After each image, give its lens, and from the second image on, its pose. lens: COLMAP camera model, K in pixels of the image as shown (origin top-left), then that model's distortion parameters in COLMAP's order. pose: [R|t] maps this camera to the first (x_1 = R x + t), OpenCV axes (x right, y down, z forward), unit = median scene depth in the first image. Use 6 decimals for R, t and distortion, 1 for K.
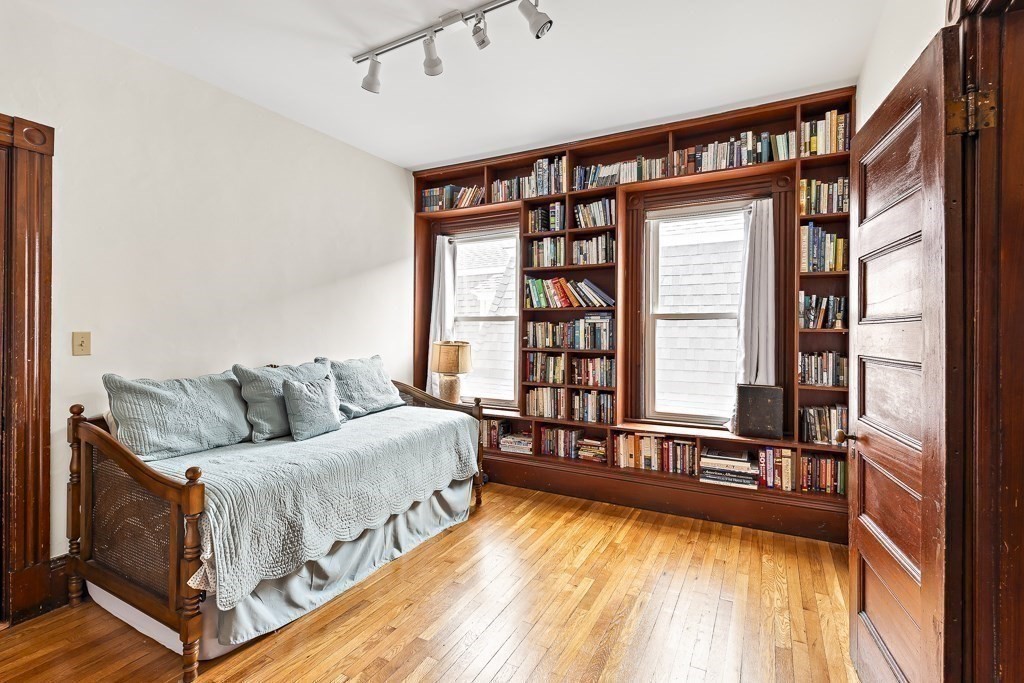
lens RADIAL K [[469.5, 0, 504.9], [0, 469.5, 335.6], [0, 0, 1]] dist [0.005354, -0.001514]
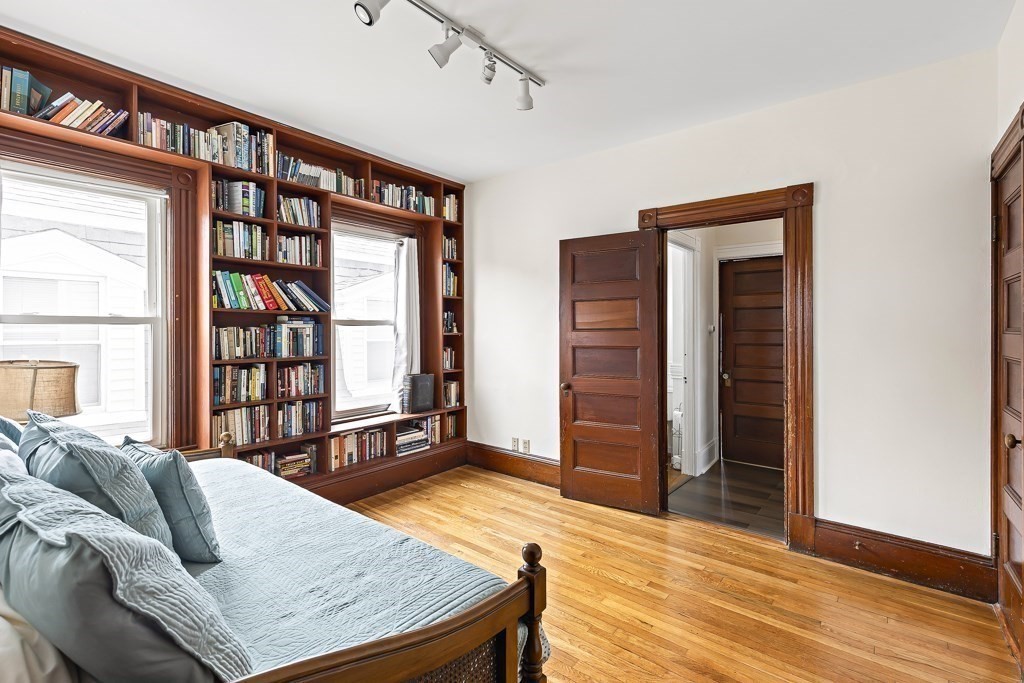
lens RADIAL K [[469.5, 0, 502.4], [0, 469.5, 332.1], [0, 0, 1]] dist [0.005354, -0.001514]
pose [[0.187747, -0.010947, 0.982156, -0.644935], [0.011828, 0.999891, 0.008883, -0.022501], [-0.982146, 0.009949, 0.187856, 0.426102]]
